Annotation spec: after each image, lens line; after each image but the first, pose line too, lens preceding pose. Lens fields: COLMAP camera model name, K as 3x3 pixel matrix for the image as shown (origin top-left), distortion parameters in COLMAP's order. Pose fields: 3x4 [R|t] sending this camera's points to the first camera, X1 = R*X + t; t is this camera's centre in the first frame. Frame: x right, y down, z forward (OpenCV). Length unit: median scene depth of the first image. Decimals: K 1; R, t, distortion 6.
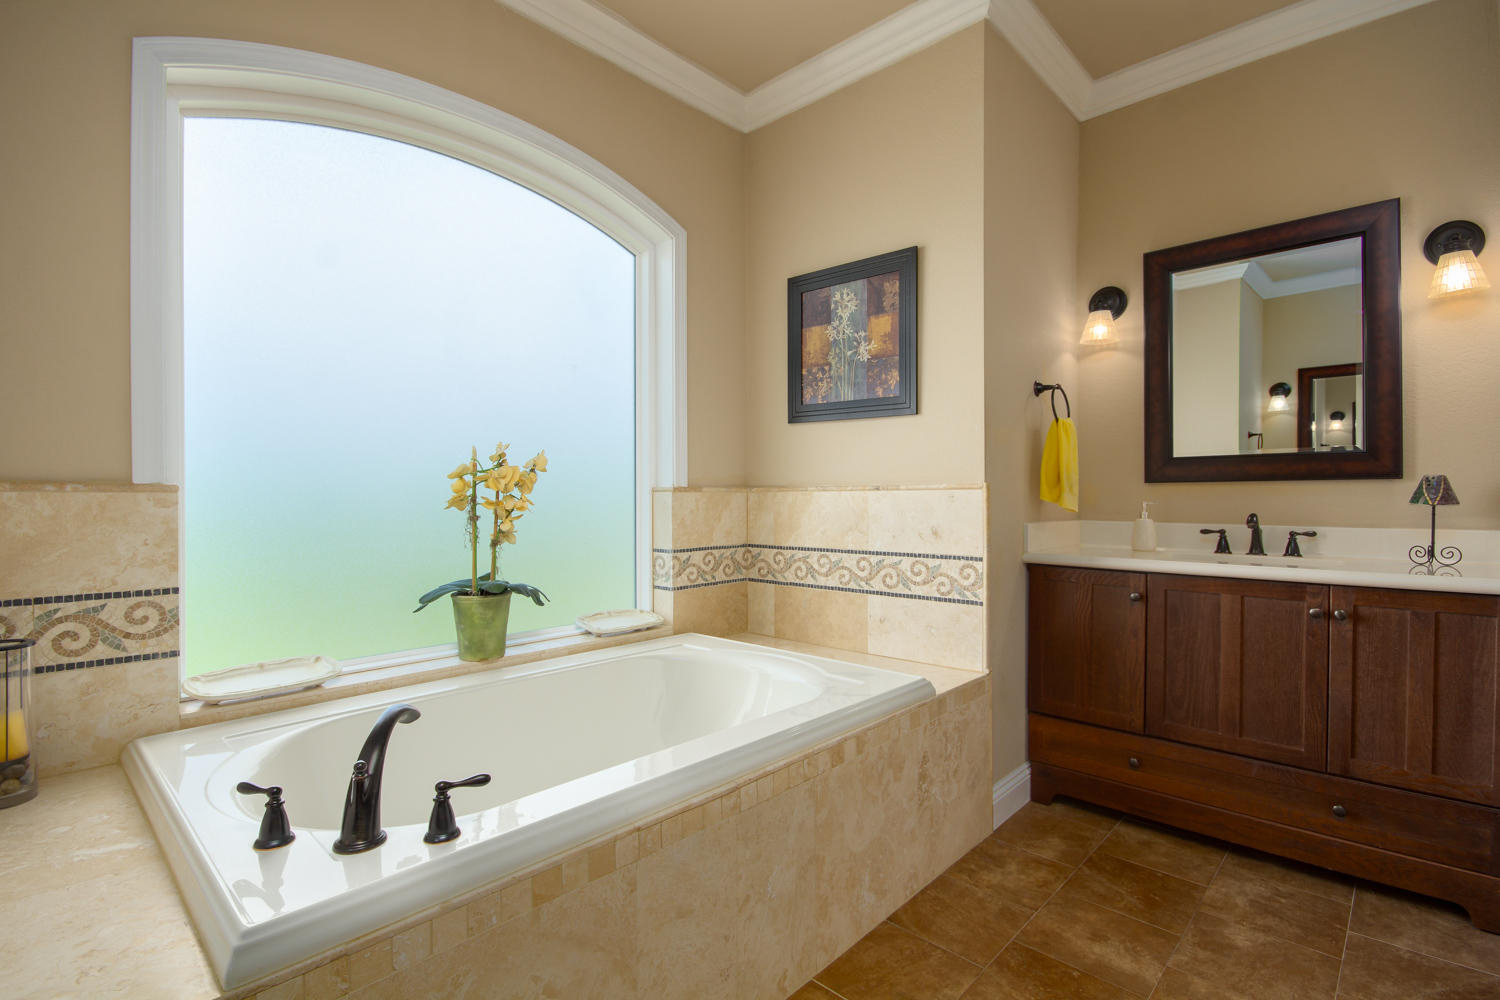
lens RADIAL K [[722.1, 0, 749.6], [0, 722.1, 498.8], [0, 0, 1]] dist [0.001938, 0.000237]
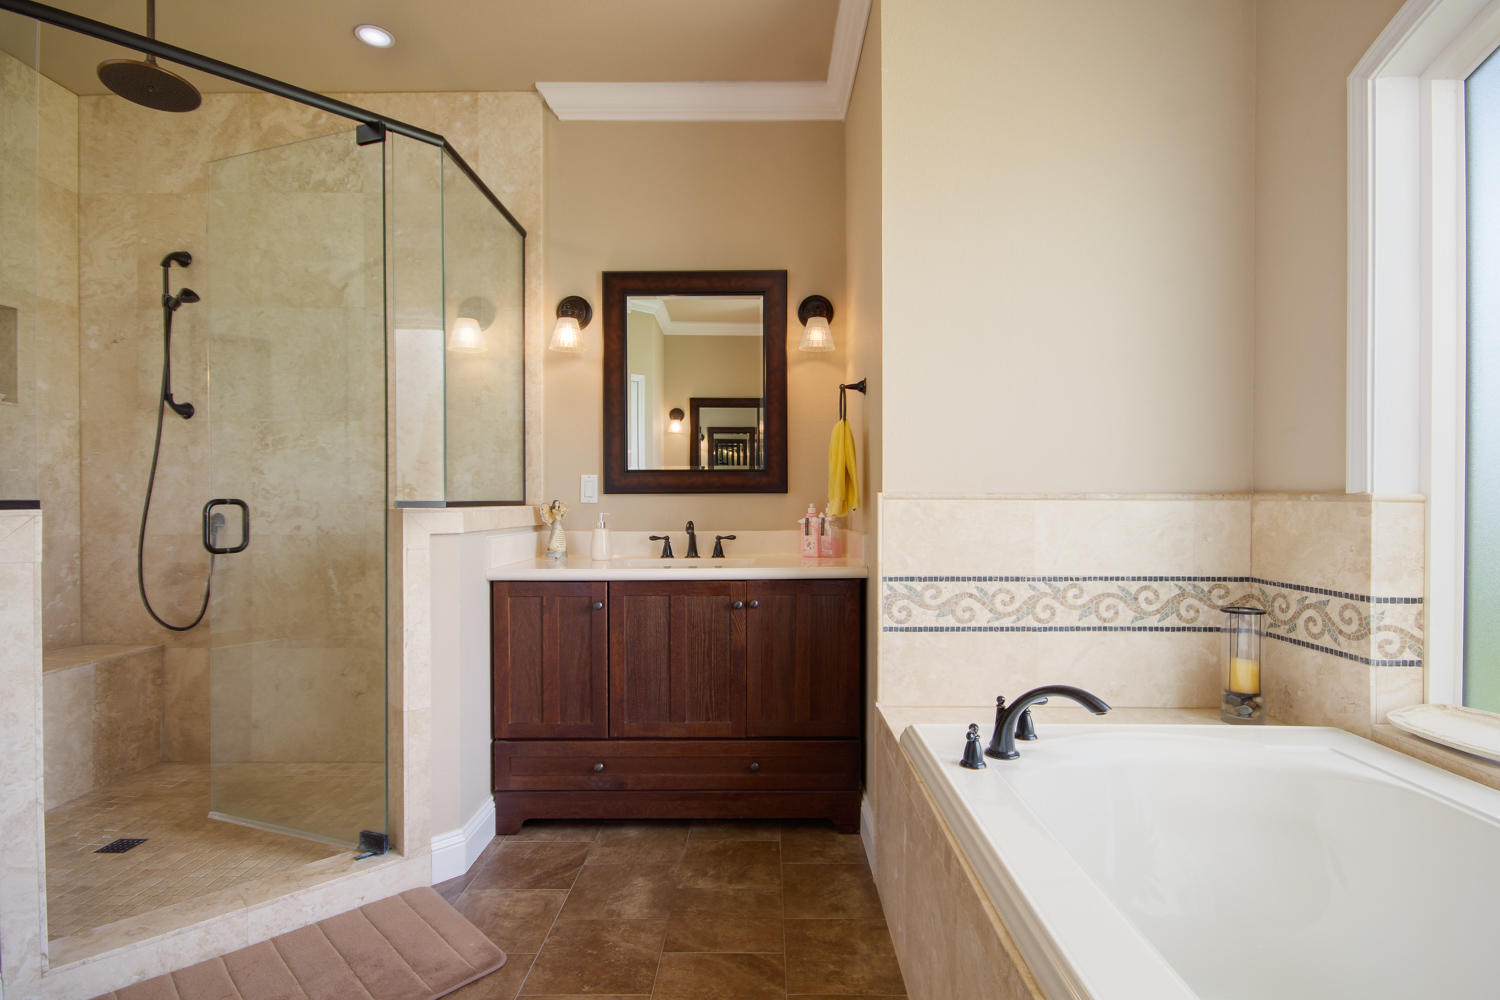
lens RADIAL K [[765.9, 0, 751.9], [0, 765.9, 502.2], [0, 0, 1]] dist [-0.000394, -0.000013]
pose [[-0.739608, 0.007205, -0.673000, 0.588488], [0.002621, 0.999966, 0.007825, -0.019547], [0.673033, 0.004023, -0.739601, 1.278839]]
